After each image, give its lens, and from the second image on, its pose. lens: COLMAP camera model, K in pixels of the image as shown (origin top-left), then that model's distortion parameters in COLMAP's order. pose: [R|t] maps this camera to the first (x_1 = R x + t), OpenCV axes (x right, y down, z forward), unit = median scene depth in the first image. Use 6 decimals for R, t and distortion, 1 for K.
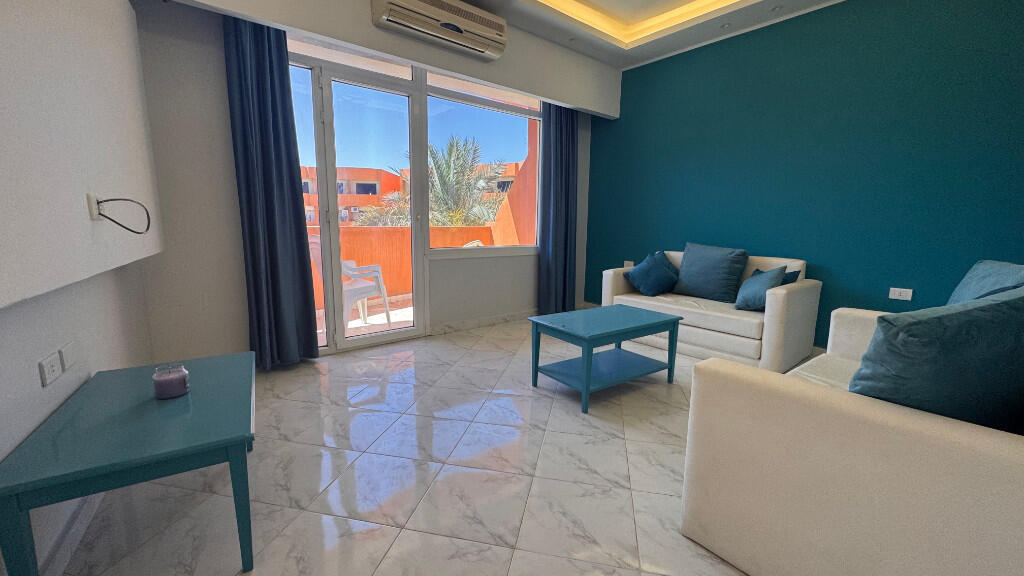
lens RADIAL K [[410.5, 0, 512.0], [0, 410.5, 288.0], [0, 0, 1]] dist [-0.000746, -0.000097]
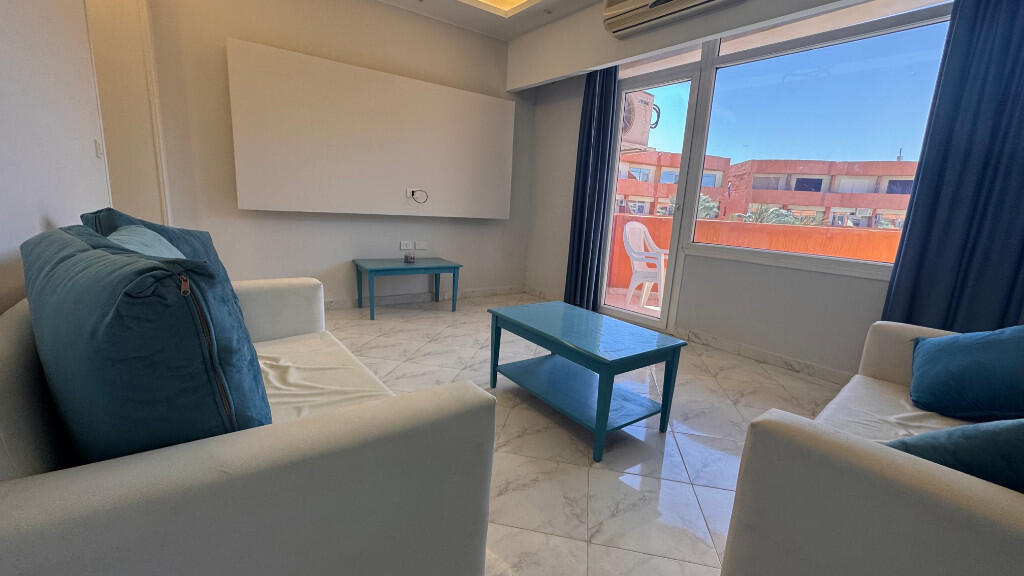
lens RADIAL K [[410.5, 0, 512.0], [0, 410.5, 288.0], [0, 0, 1]] dist [-0.000746, -0.000097]
pose [[-0.005055, 0.193138, -0.981159, 0.798588], [-0.209019, 0.959294, 0.189910, -0.099453], [0.977898, 0.206041, 0.035520, 0.675302]]
